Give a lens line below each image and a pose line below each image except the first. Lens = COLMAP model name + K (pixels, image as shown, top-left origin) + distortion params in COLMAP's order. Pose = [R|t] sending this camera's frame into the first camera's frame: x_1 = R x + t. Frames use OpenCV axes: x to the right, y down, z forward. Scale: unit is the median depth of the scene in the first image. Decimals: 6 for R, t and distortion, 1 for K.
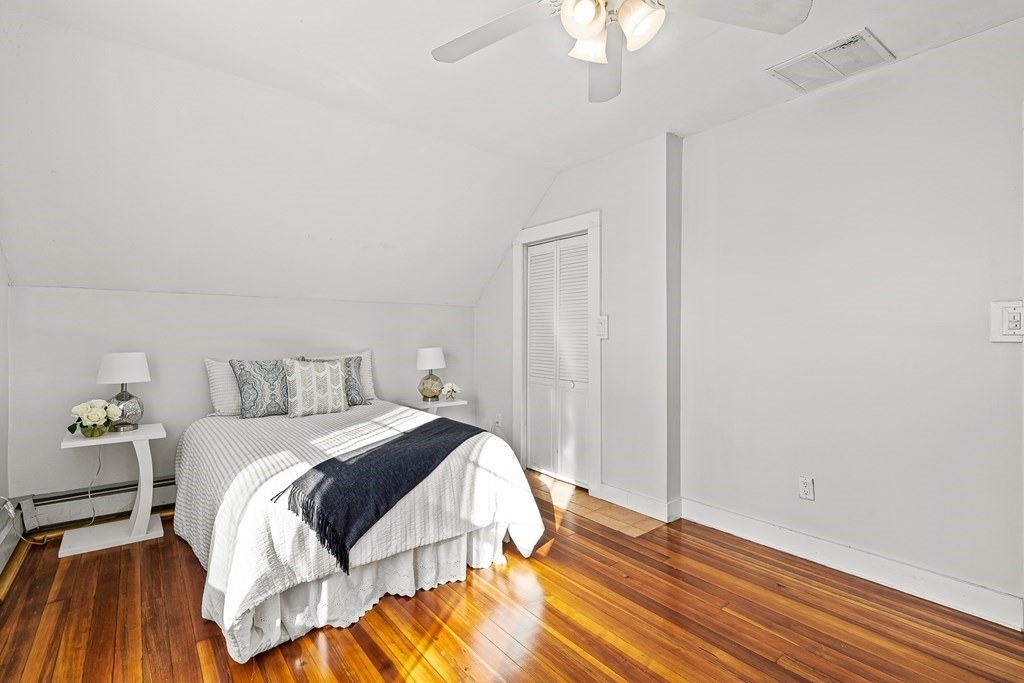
lens RADIAL K [[474.2, 0, 510.5], [0, 474.2, 347.8], [0, 0, 1]] dist [-0.001914, -0.000097]
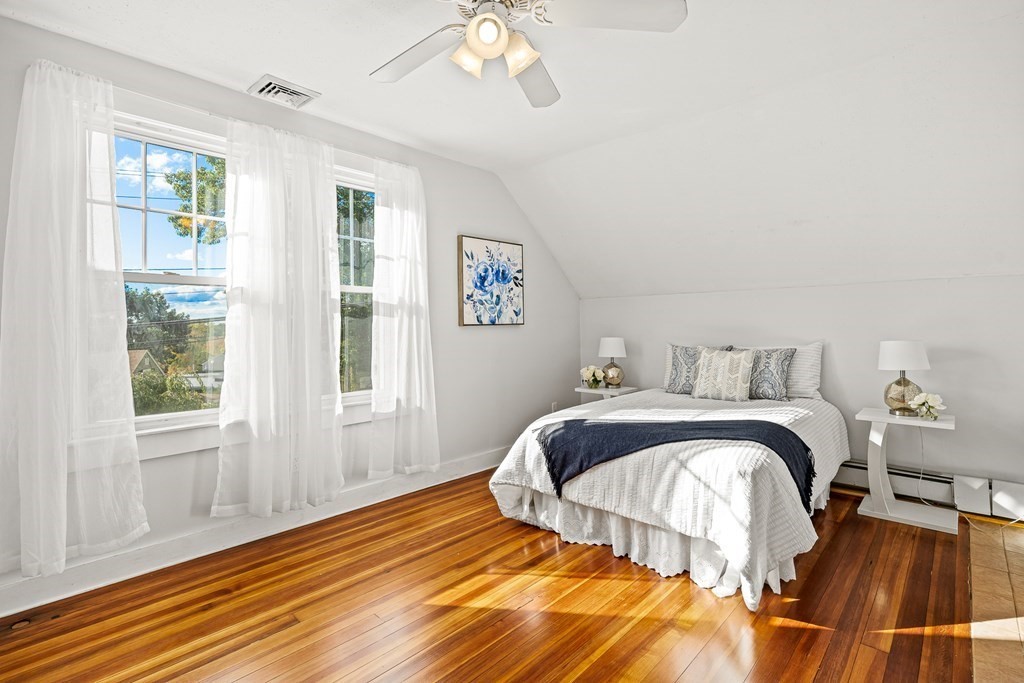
lens RADIAL K [[474.2, 0, 510.2], [0, 474.2, 331.3], [0, 0, 1]] dist [-0.001914, -0.000097]
pose [[0.155049, 0.009164, -0.987864, 0.900677], [-0.021171, 0.999758, 0.005952, -0.016311], [0.987680, 0.019991, 0.155205, 0.582550]]
